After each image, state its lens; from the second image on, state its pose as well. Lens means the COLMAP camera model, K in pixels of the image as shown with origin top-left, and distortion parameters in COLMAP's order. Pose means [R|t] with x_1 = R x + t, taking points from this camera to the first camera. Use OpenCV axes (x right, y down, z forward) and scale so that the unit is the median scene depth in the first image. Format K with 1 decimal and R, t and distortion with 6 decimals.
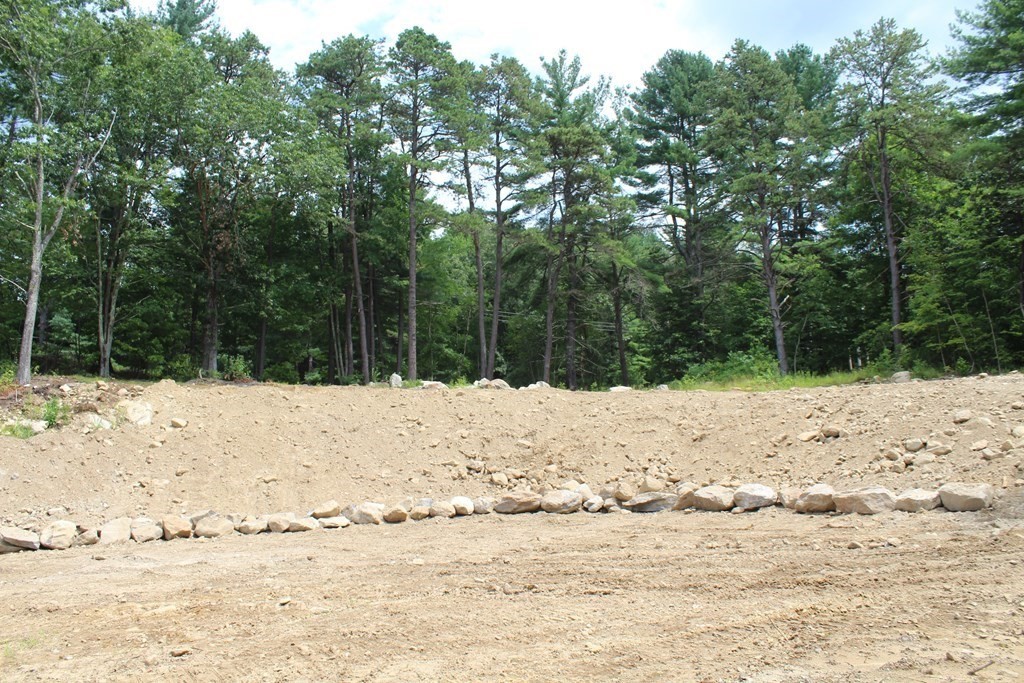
lens RADIAL K [[850.3, 0, 517.1], [0, 850.3, 338.1], [0, 0, 1]] dist [-0.161793, 0.142676]
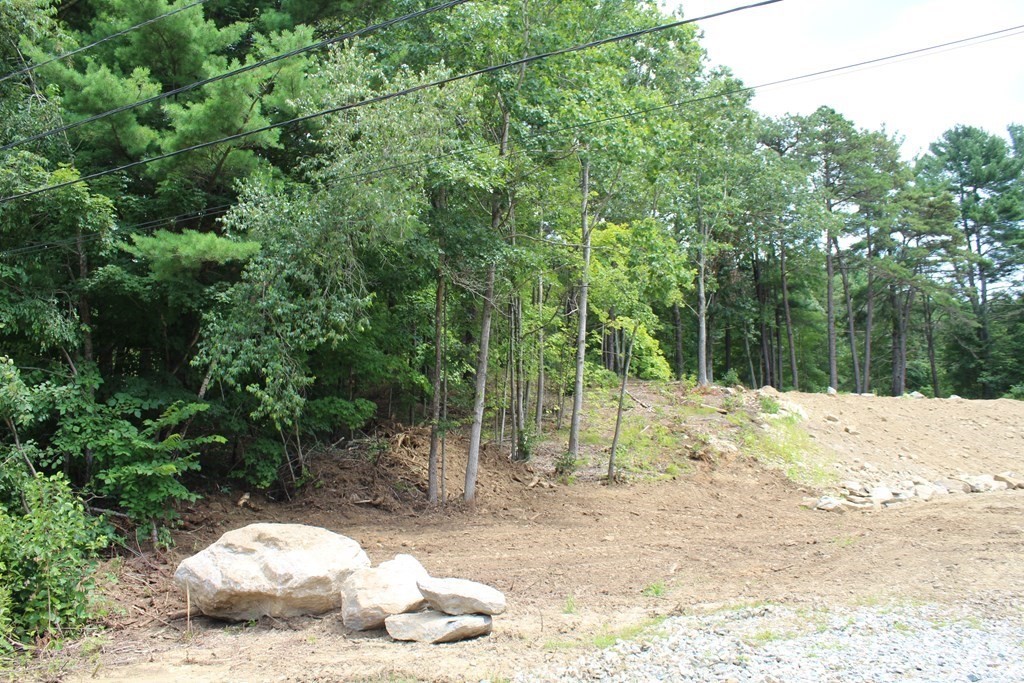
lens RADIAL K [[850.3, 0, 506.7], [0, 850.3, 336.8], [0, 0, 1]] dist [-0.161793, 0.142676]
pose [[0.999226, 0.032620, 0.021995, -0.714711], [-0.032080, 0.999186, -0.024477, 0.016937], [-0.022775, 0.023753, 0.999458, -0.240803]]
